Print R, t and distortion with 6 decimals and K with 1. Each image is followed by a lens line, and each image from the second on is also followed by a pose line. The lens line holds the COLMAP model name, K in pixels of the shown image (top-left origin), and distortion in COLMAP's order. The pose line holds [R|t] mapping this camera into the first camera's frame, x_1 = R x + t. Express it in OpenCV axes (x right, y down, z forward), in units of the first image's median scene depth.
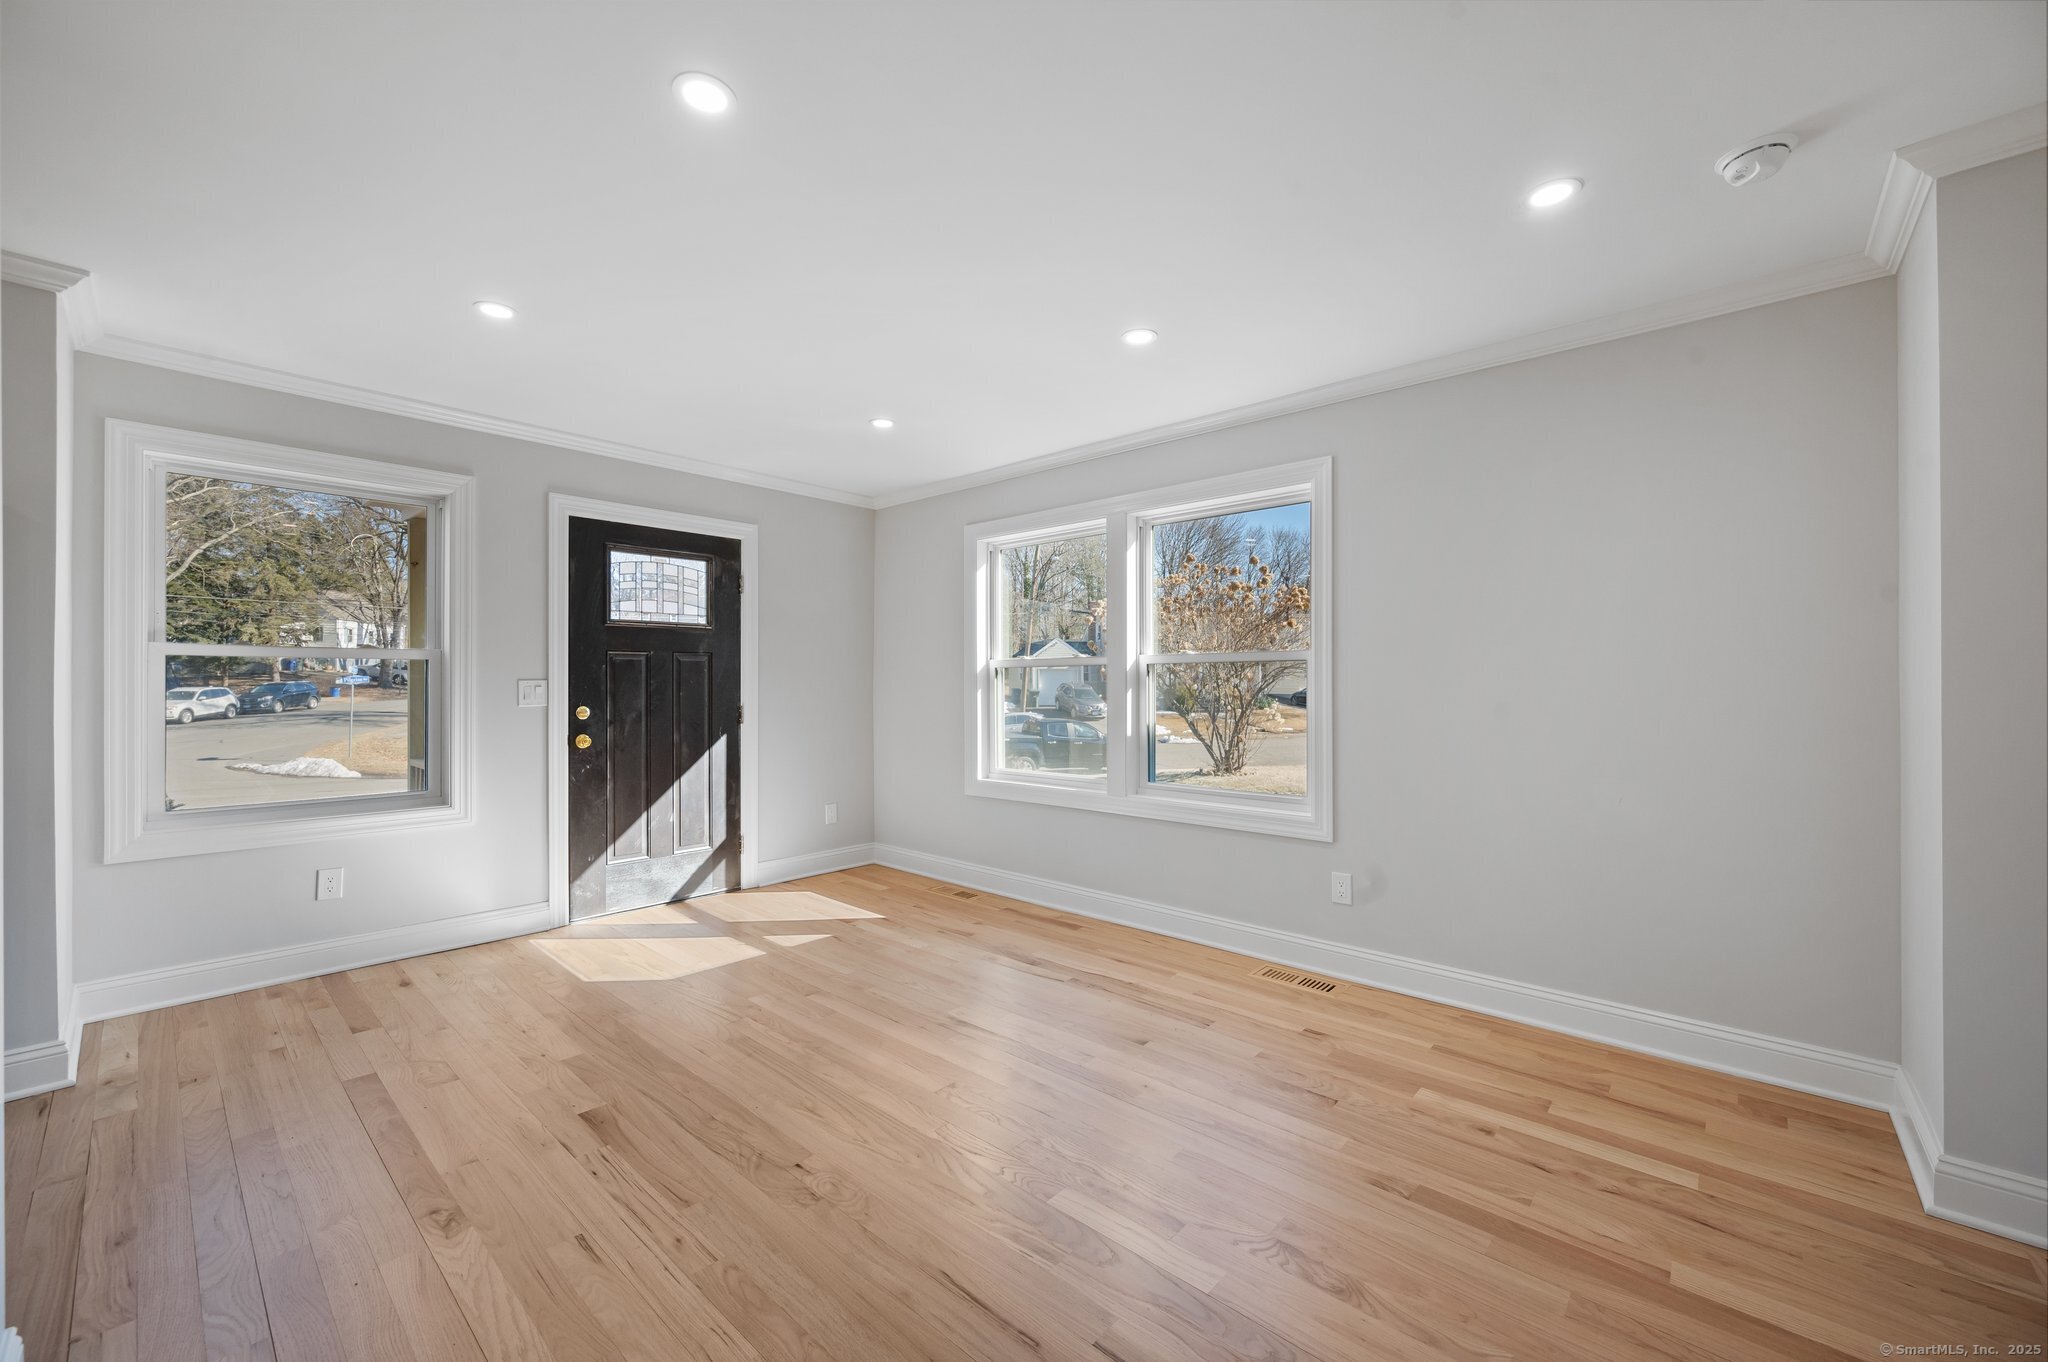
lens RADIAL K [[800.7, 0, 1023.3], [0, 800.7, 684.2], [0, 0, 1]] dist [-0.000549, -0.000095]
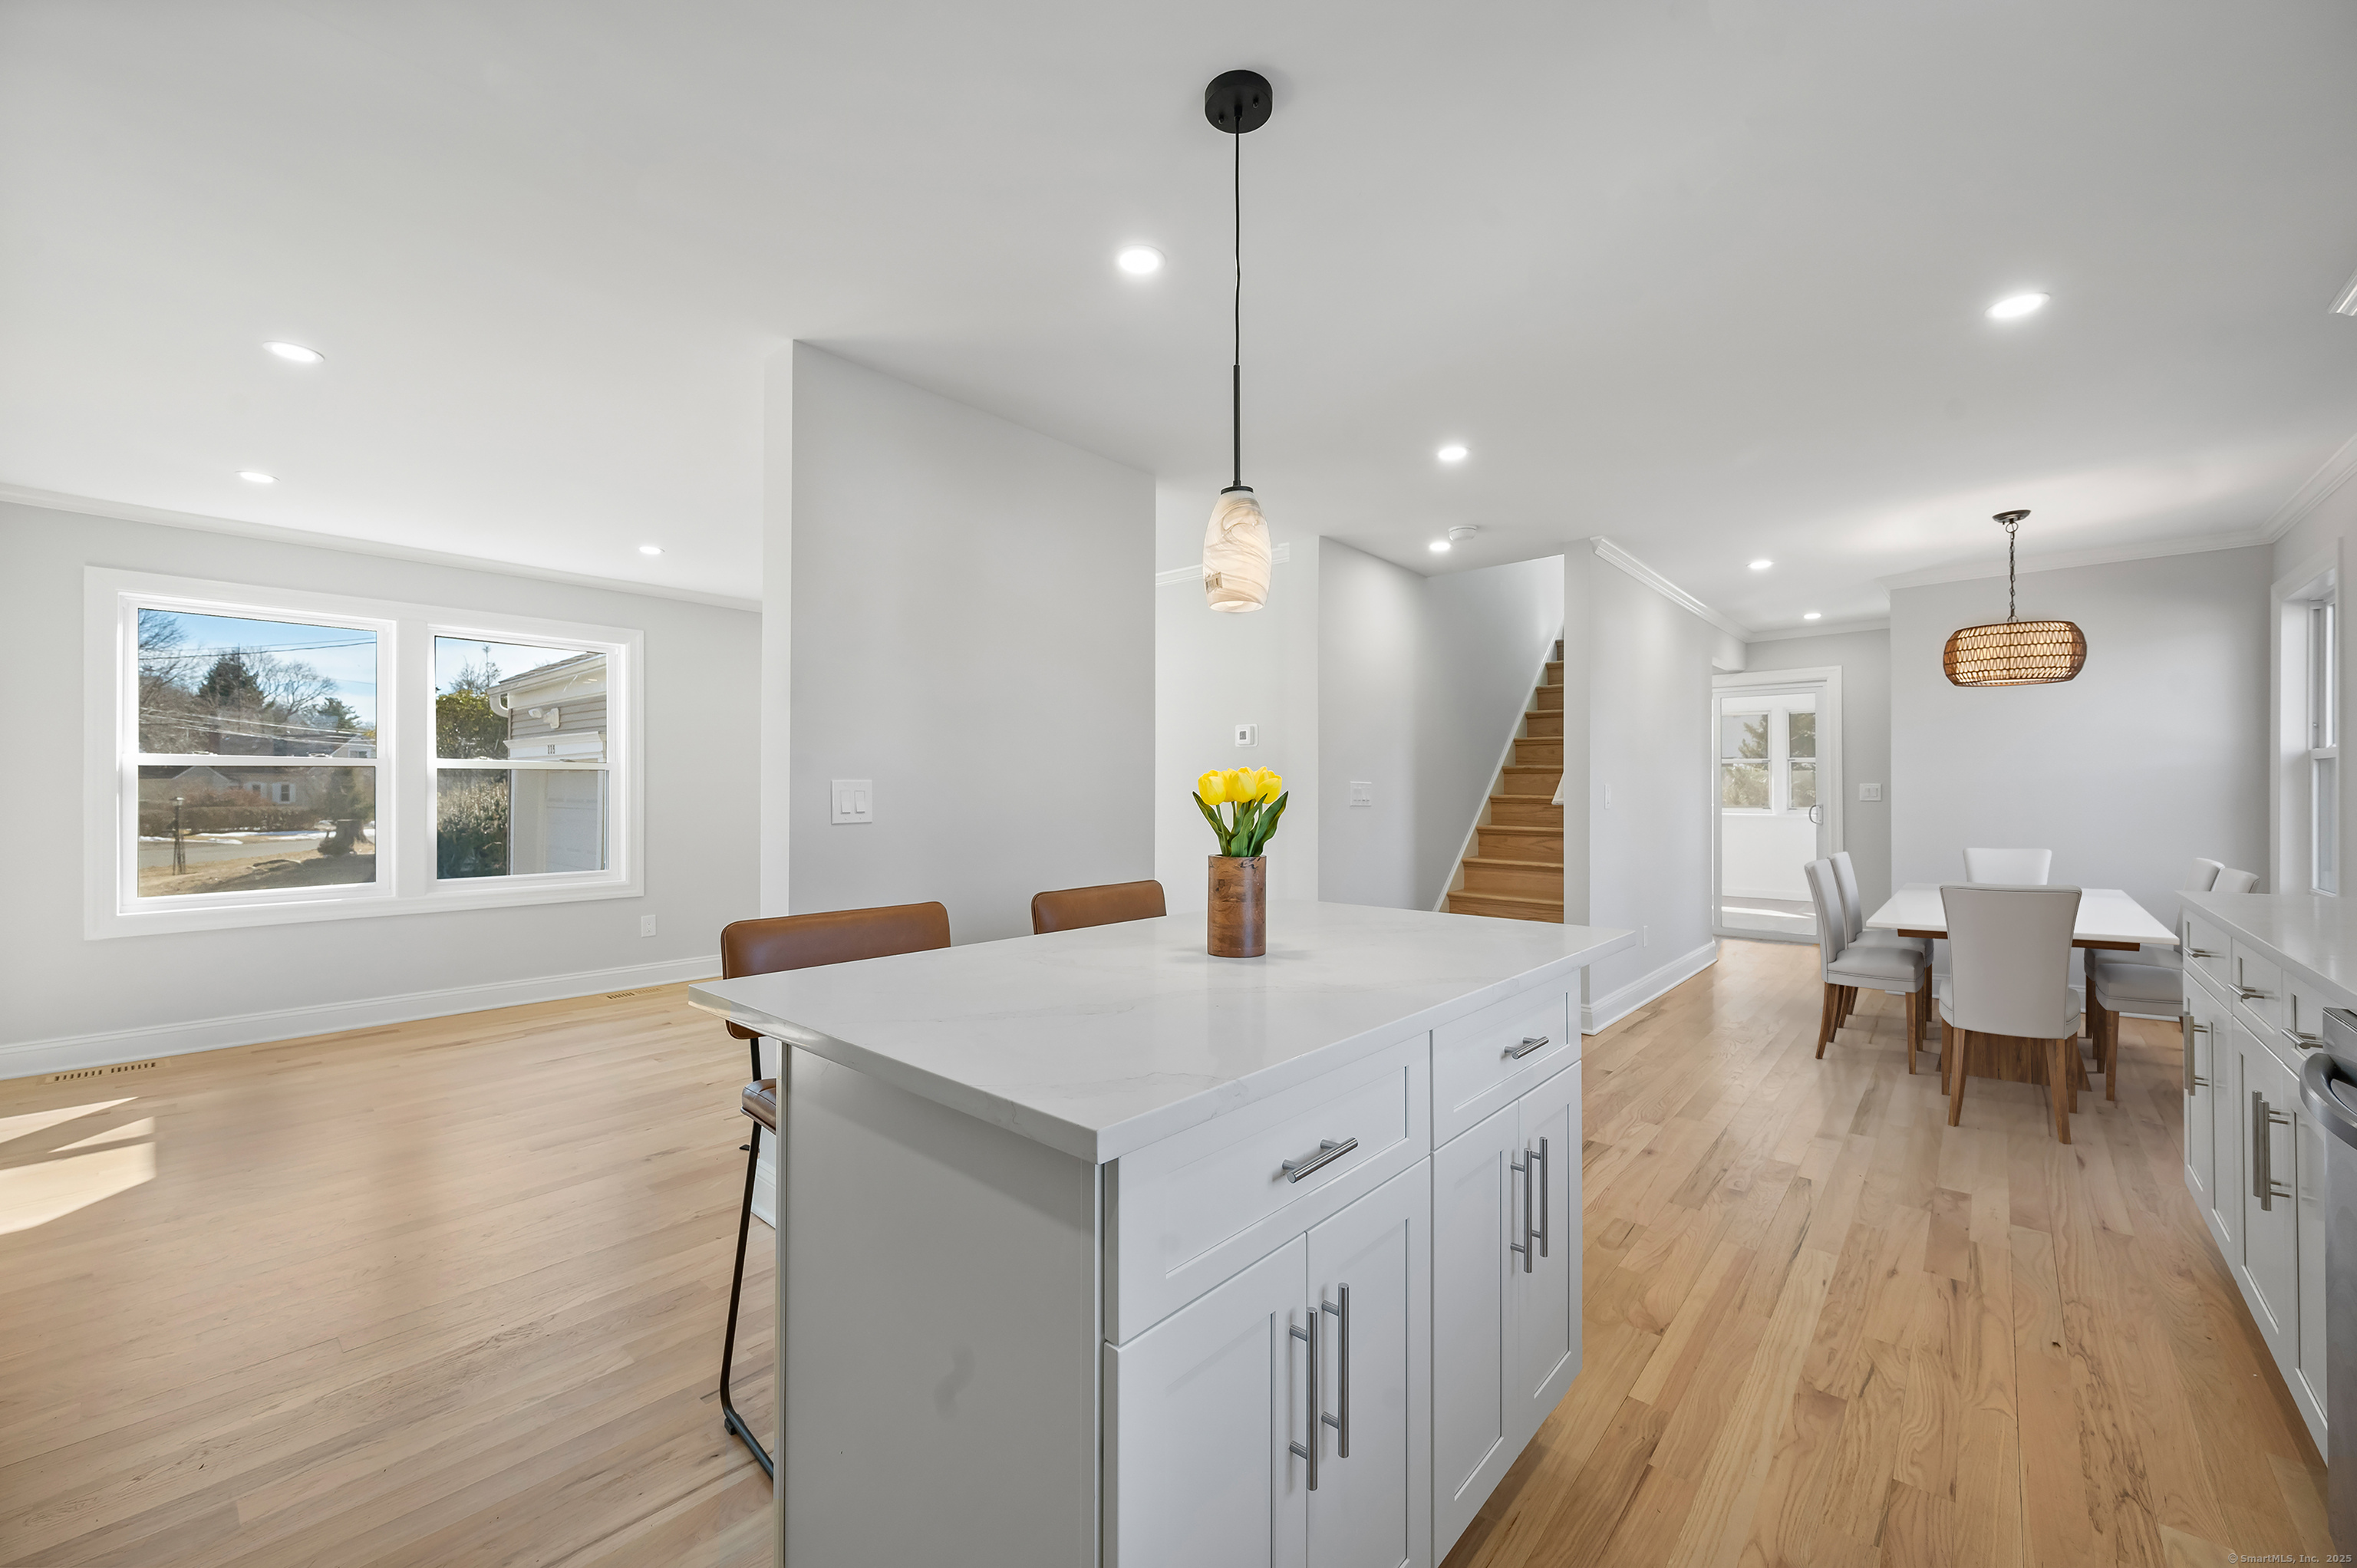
lens RADIAL K [[921.4, 0, 1175.0], [0, 921.4, 777.5], [0, 0, 1]] dist [-0.000549, -0.000095]
pose [[-0.013174, 0.015095, 0.999799, -1.161087], [-0.000605, 0.999886, -0.015104, 0.005977], [-0.999913, -0.000804, -0.013164, 0.045536]]
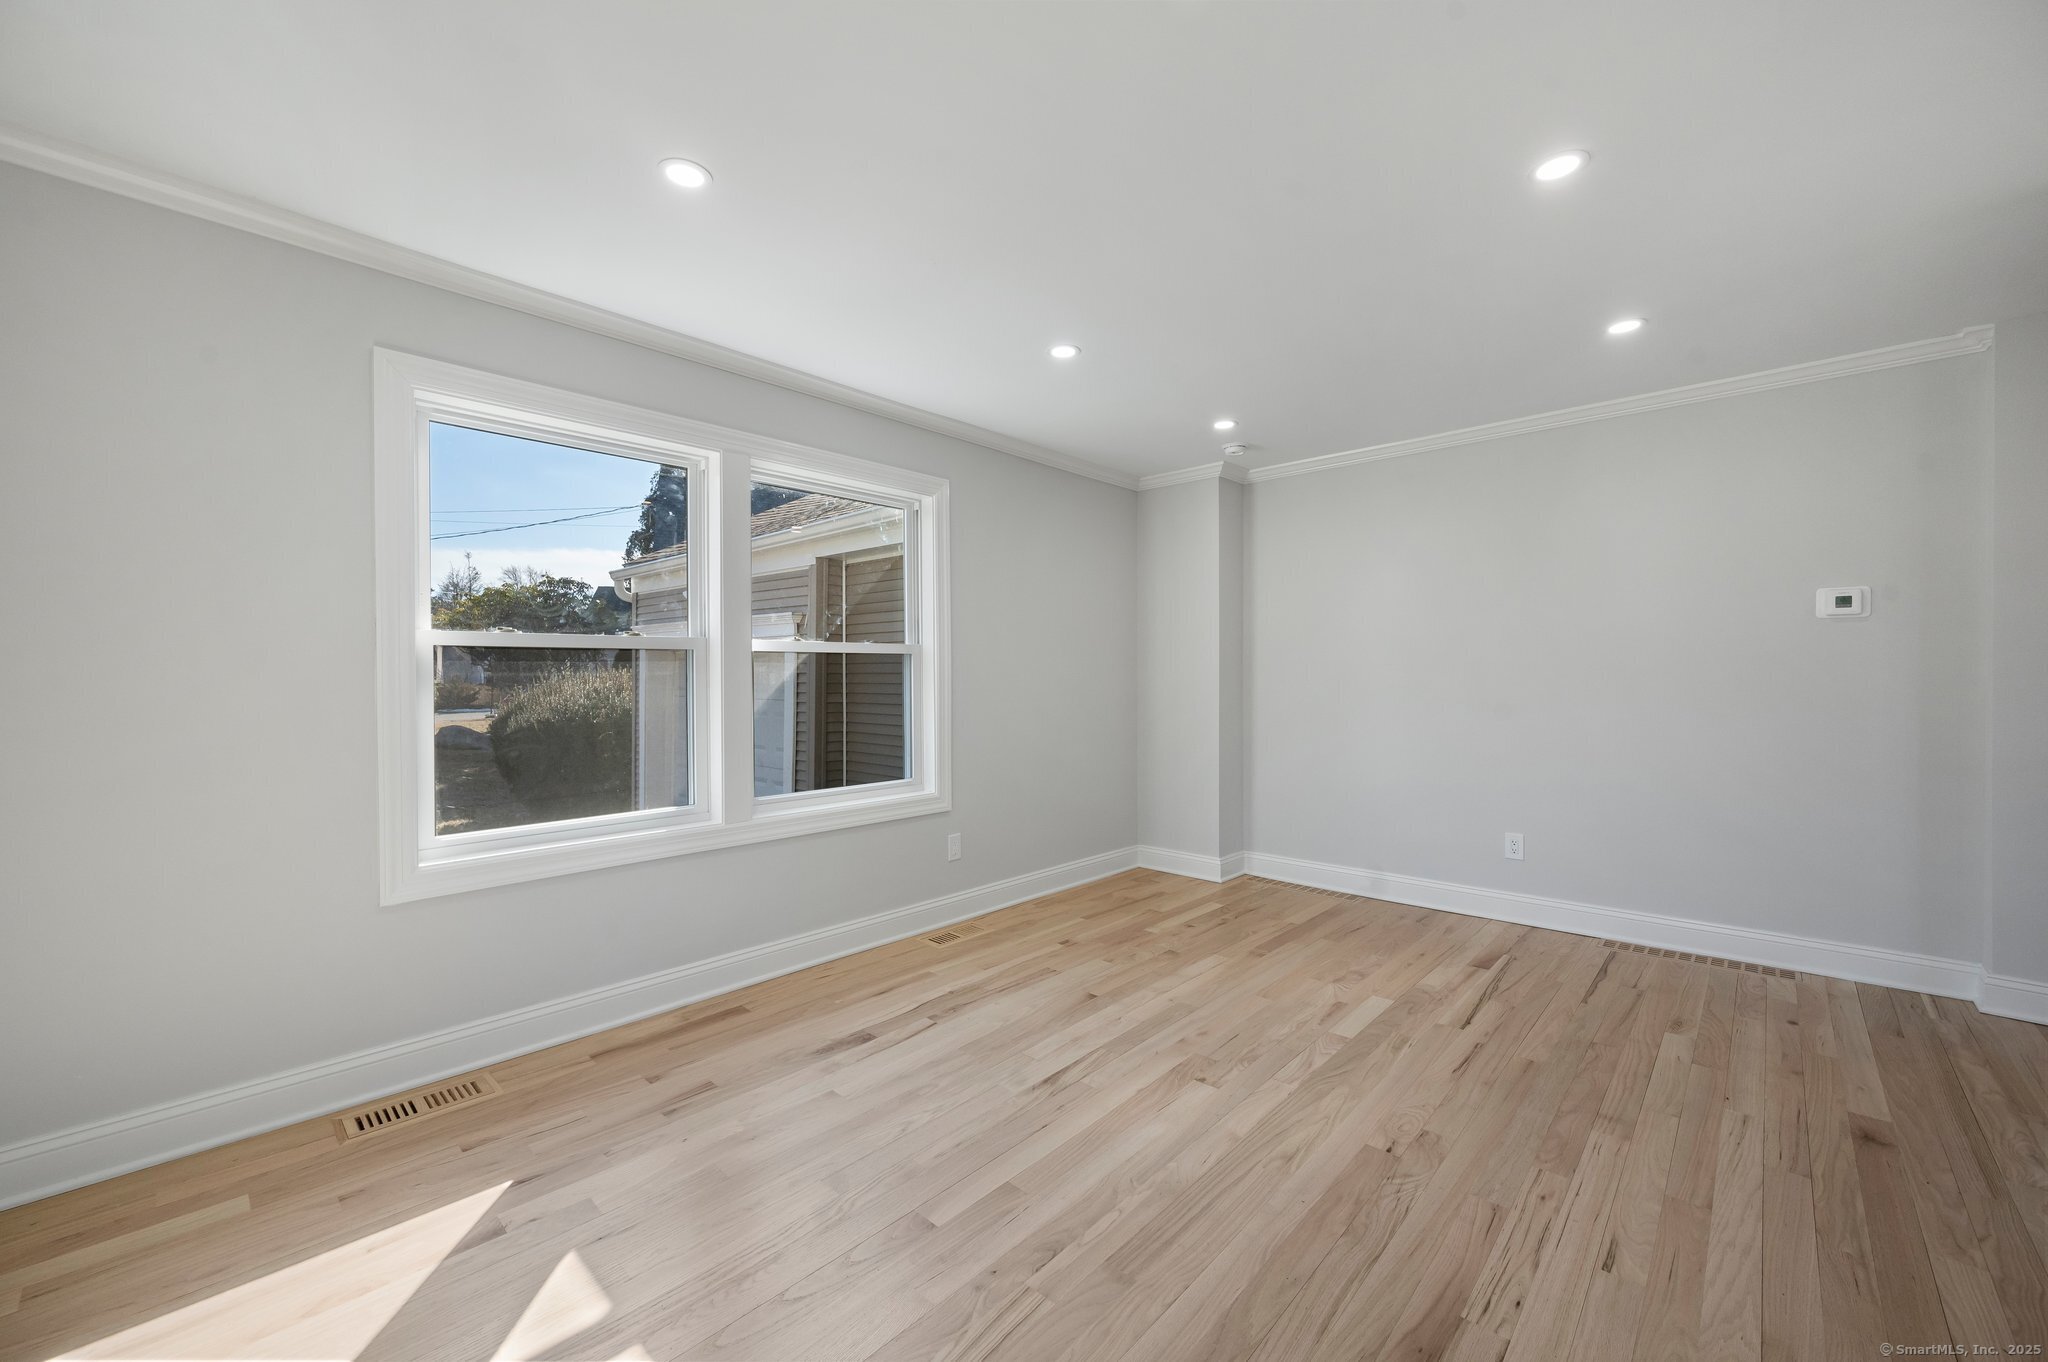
lens RADIAL K [[800.7, 0, 1022.0], [0, 800.7, 675.5], [0, 0, 1]] dist [-0.000549, -0.000095]
pose [[0.017734, 0.001233, 0.999842, -0.696332], [0.002461, 0.999996, -0.001277, 0.001632], [-0.999840, 0.002483, 0.017731, 0.773150]]
